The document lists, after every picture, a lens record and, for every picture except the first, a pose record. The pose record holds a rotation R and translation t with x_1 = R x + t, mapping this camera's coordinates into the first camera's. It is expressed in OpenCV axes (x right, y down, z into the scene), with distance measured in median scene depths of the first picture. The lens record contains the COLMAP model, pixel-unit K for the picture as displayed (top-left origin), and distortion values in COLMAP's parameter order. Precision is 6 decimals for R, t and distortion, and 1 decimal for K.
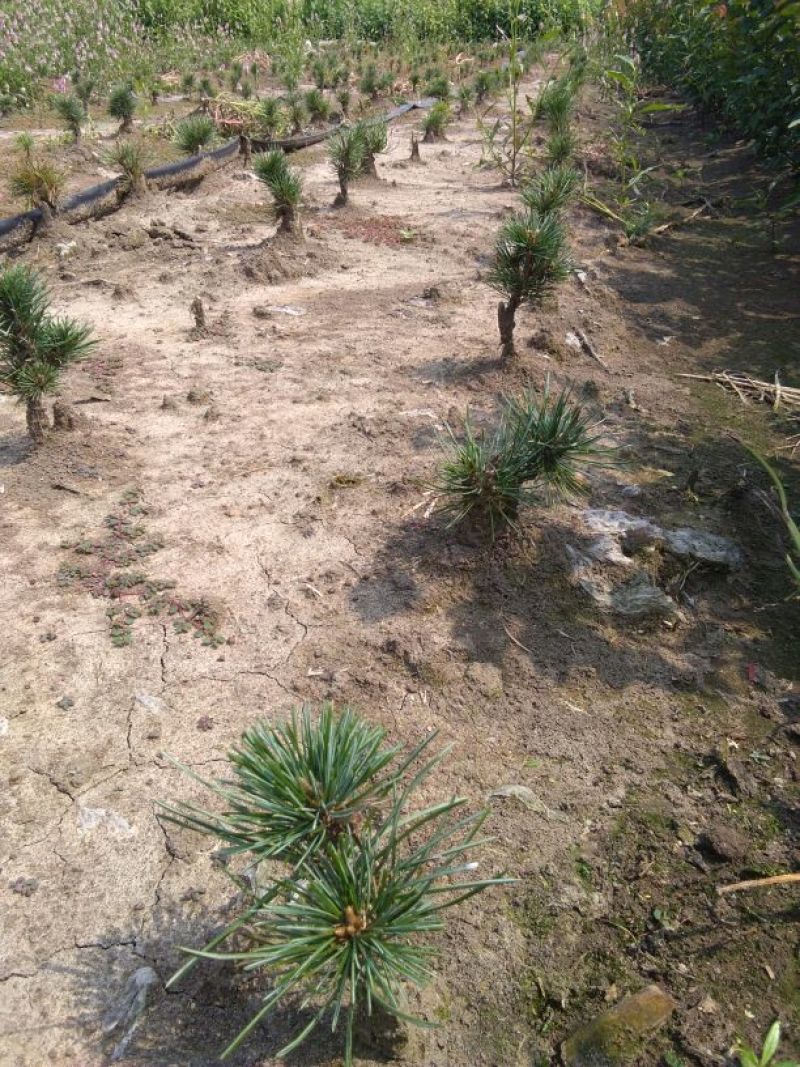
lens RADIAL K [[885.4, 0, 385.5], [0, 885.4, 530.2], [0, 0, 1]] dist [0.059223, -0.073523]
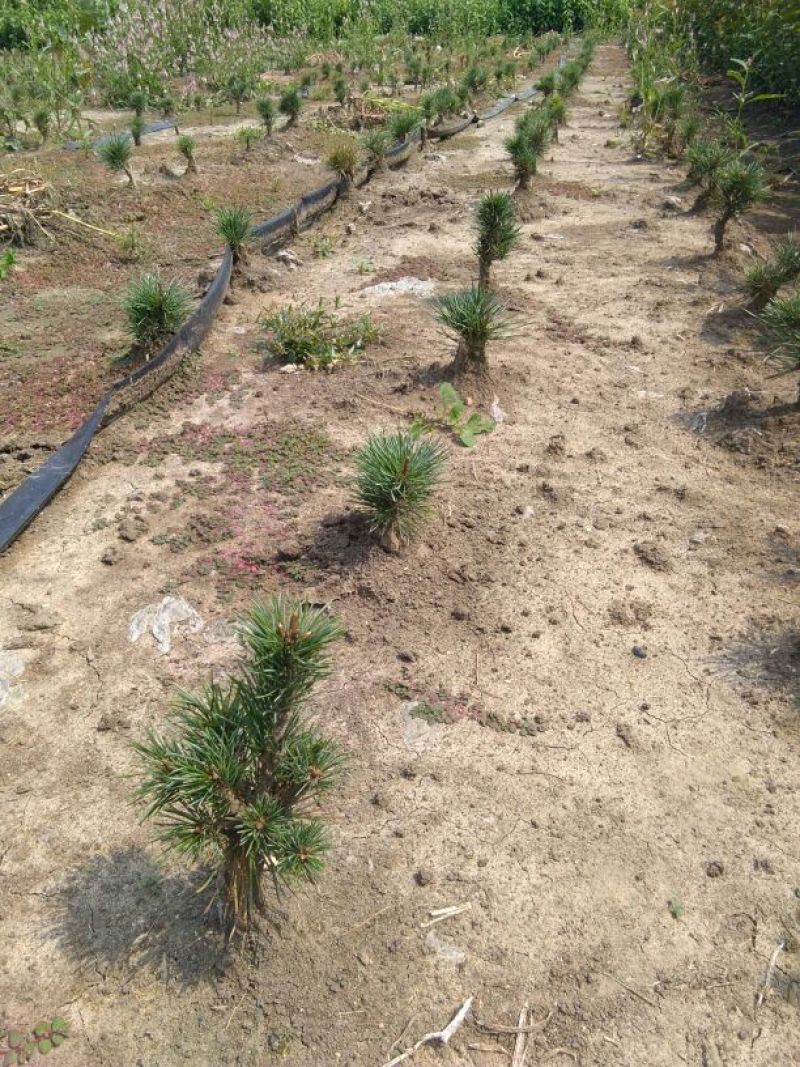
lens RADIAL K [[882.2, 0, 400.0], [0, 882.2, 533.5], [0, 0, 1]] dist [0.058625, -0.081735]
pose [[0.999765, -0.011181, -0.018585, -0.411311], [0.011399, 0.999867, 0.011686, 0.289922], [0.018452, -0.011895, 0.999759, -0.643096]]
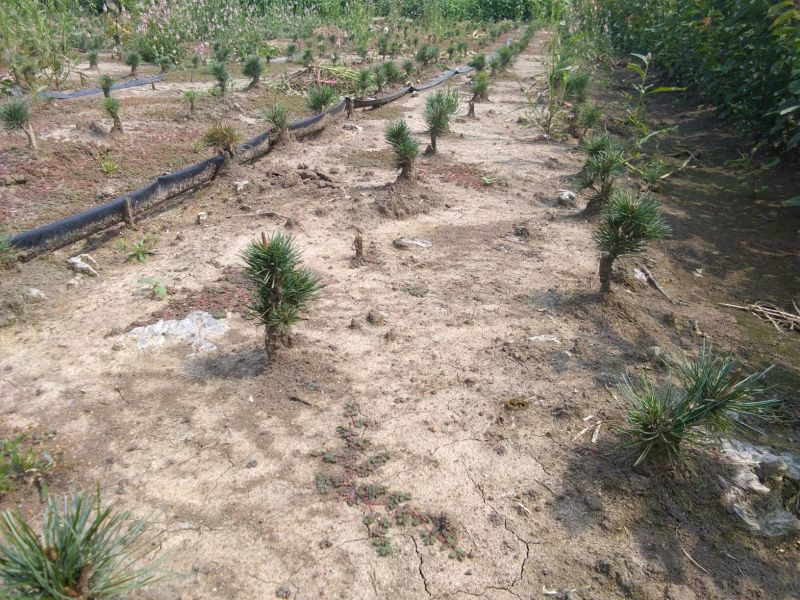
lens RADIAL K [[661.4, 0, 386.9], [0, 661.4, 304.1], [0, 0, 1]] dist [0.058625, -0.081735]
pose [[0.999099, 0.035539, -0.023210, -0.153436], [-0.037515, 0.995135, -0.091099, -0.074095], [0.019859, 0.091887, 0.995571, 0.016920]]
